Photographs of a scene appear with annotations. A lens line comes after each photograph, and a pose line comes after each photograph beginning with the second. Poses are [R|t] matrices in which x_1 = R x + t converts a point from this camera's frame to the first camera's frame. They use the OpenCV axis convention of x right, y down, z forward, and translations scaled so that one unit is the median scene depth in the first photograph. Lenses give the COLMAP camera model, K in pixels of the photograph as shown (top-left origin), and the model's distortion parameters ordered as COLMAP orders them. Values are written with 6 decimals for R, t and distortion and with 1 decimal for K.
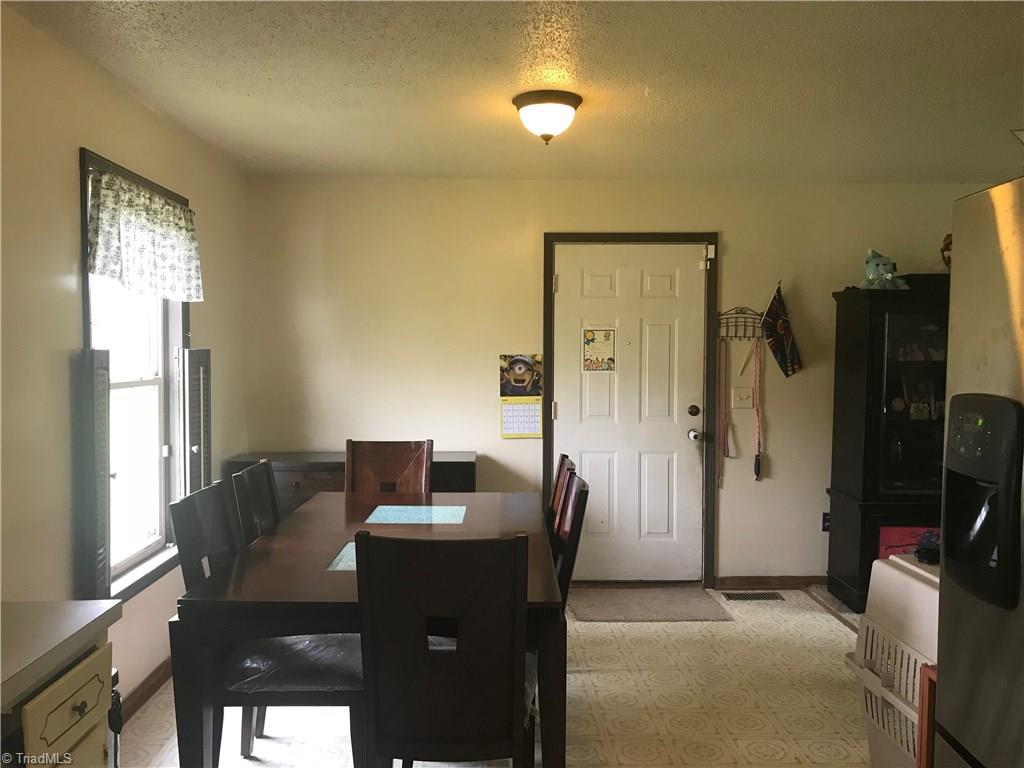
lens RADIAL K [[835.2, 0, 513.7], [0, 835.2, 387.1], [0, 0, 1]] dist [0.036979, -0.037421]
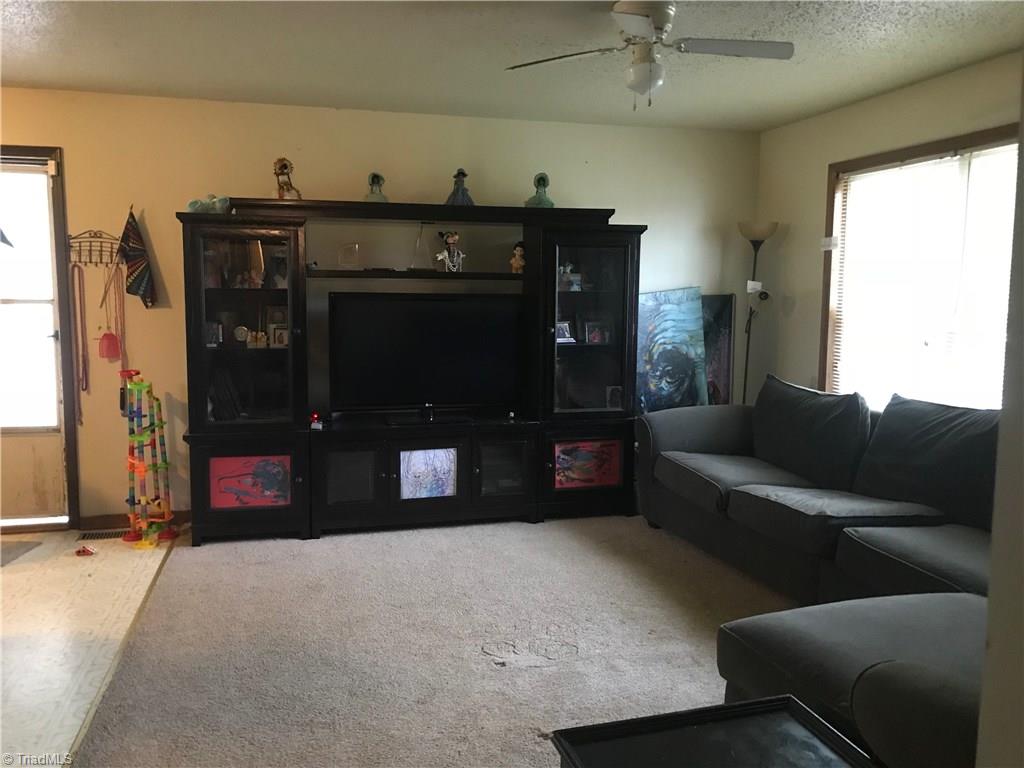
lens RADIAL K [[835.2, 0, 509.1], [0, 835.2, 384.5], [0, 0, 1]] dist [0.036979, -0.037421]
pose [[0.979183, -0.022044, 0.201778, 0.532644], [0.007643, 0.997384, 0.071876, 0.011775], [-0.202835, -0.068838, 0.976790, -0.019569]]
